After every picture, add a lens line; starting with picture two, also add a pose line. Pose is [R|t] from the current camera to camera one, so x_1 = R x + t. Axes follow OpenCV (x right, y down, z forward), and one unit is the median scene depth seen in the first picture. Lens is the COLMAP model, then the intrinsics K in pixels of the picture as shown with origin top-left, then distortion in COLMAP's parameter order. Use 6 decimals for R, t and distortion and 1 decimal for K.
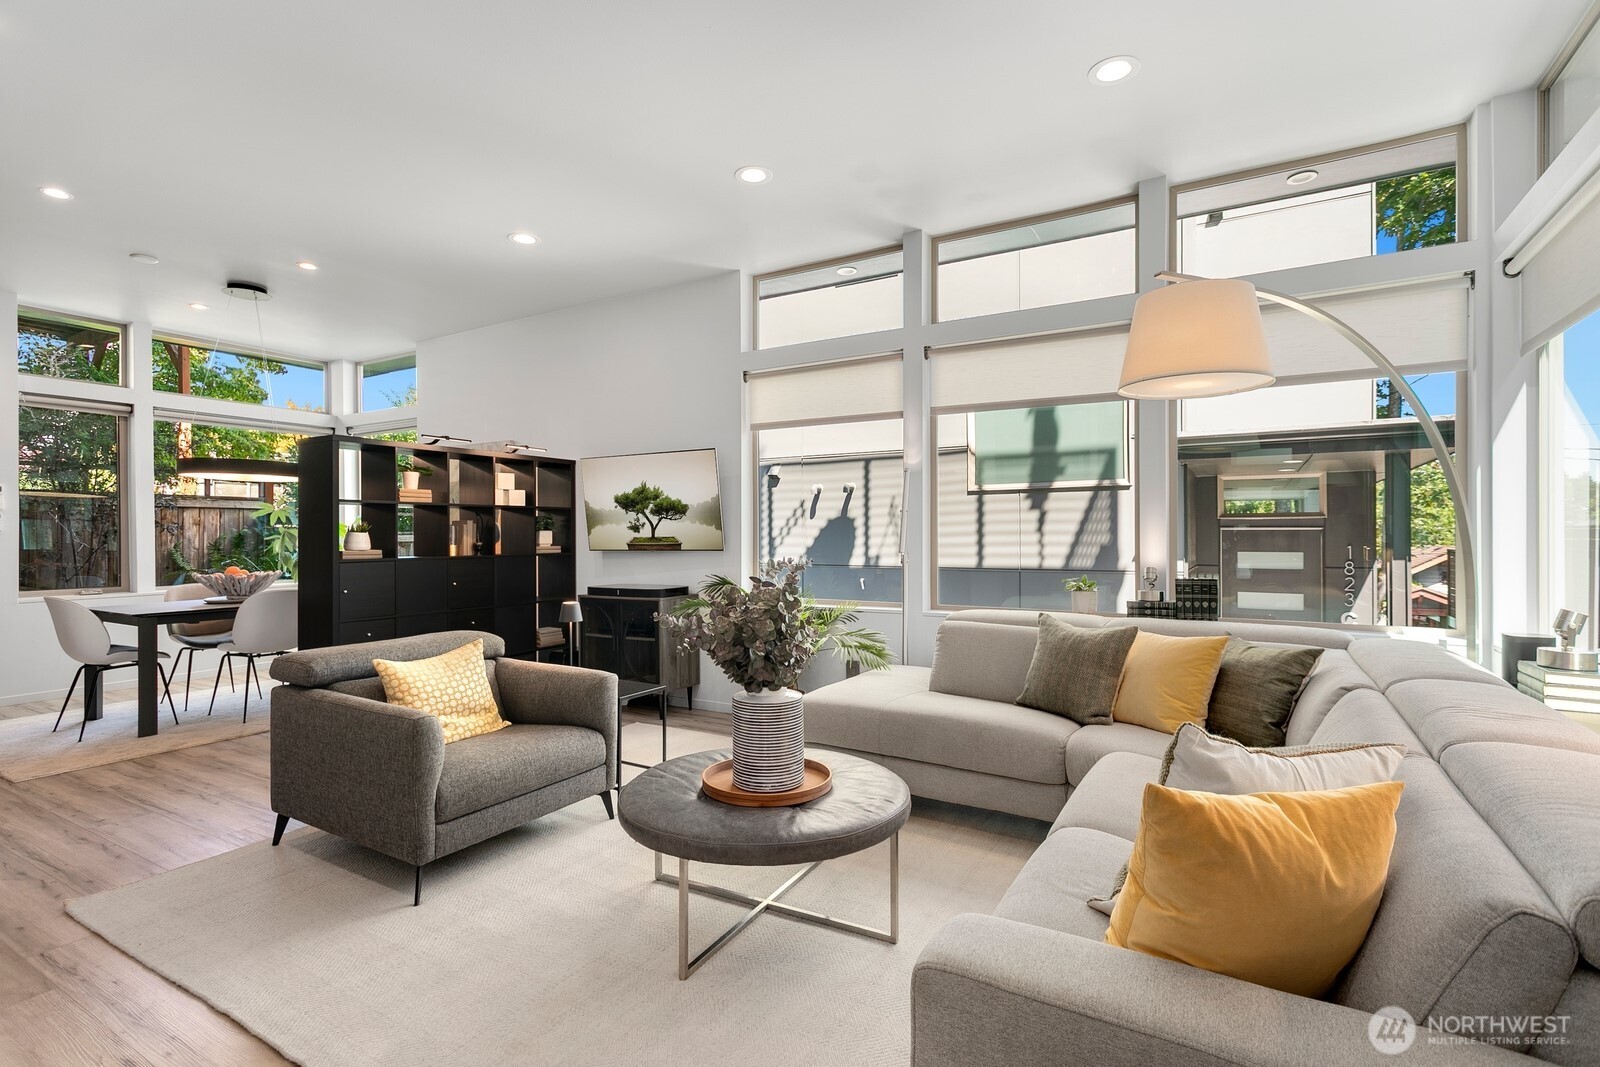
lens RADIAL K [[745.8, 0, 800.0], [0, 745.8, 533.5], [0, 0, 1]] dist [0.002990, -0.008901]
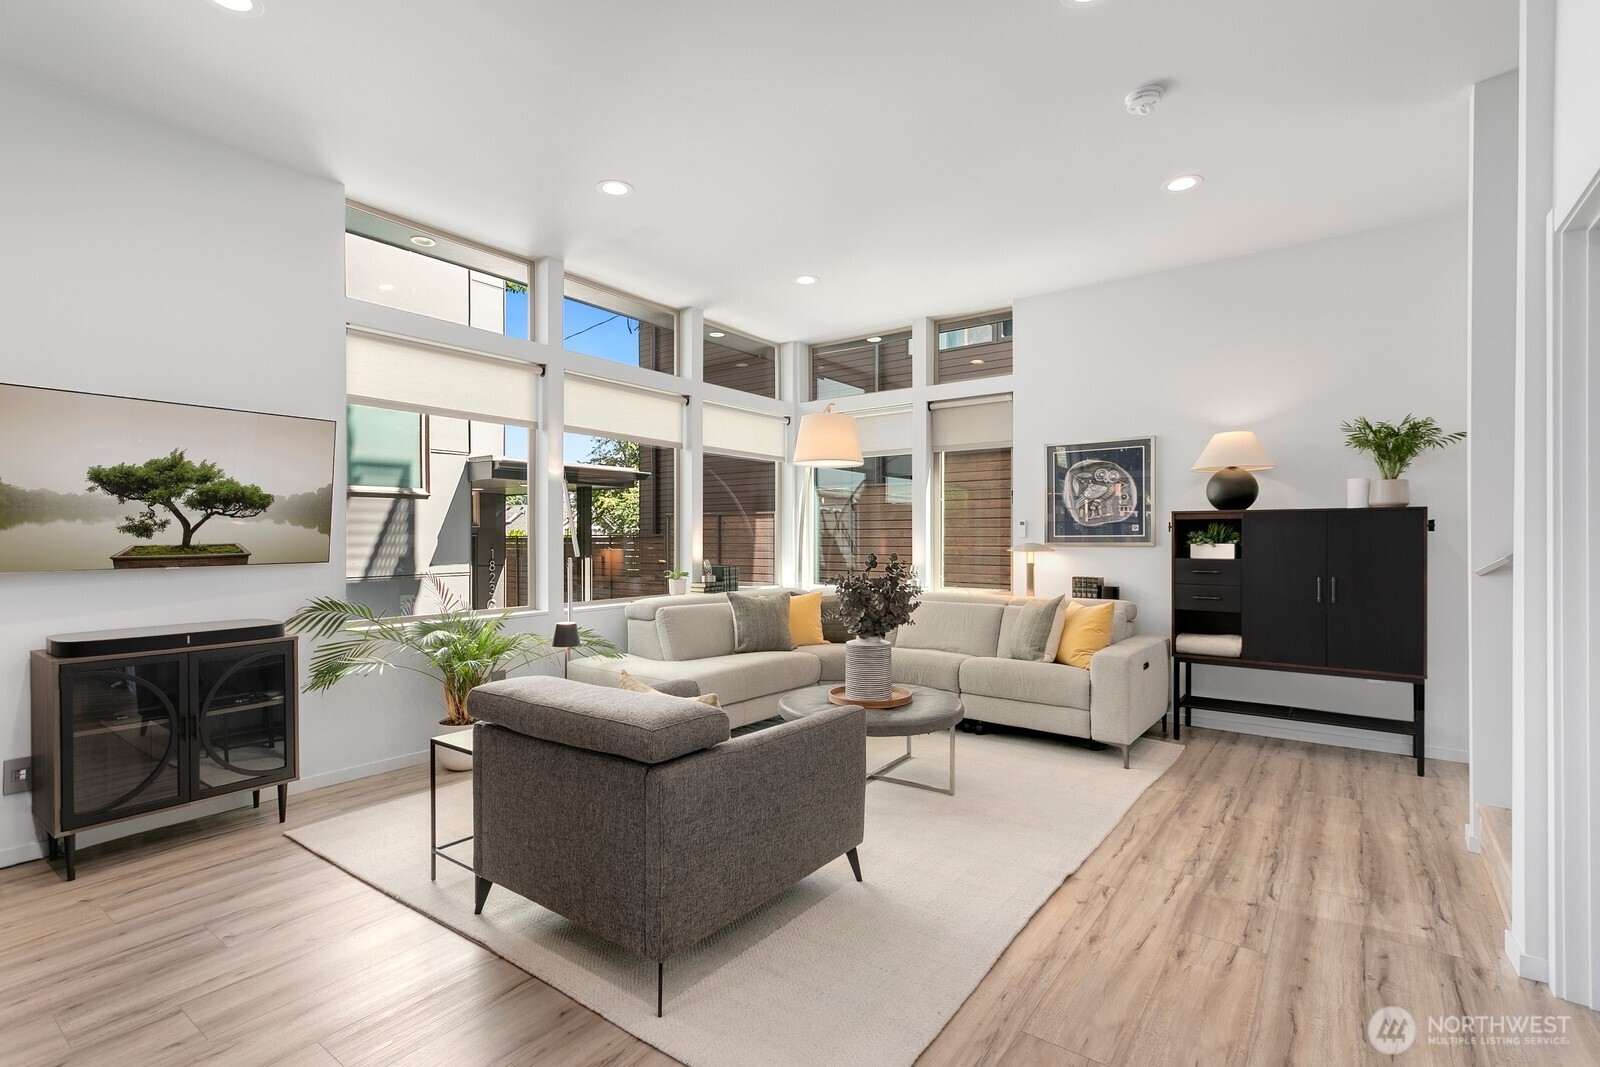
lens RADIAL K [[745.8, 0, 800.0], [0, 745.8, 533.5], [0, 0, 1]] dist [0.002990, -0.008901]
pose [[0.093334, 0.007071, 0.995610, -0.739673], [0.004977, 0.999959, -0.007569, 0.002603], [-0.995622, 0.005662, 0.093295, 0.457399]]
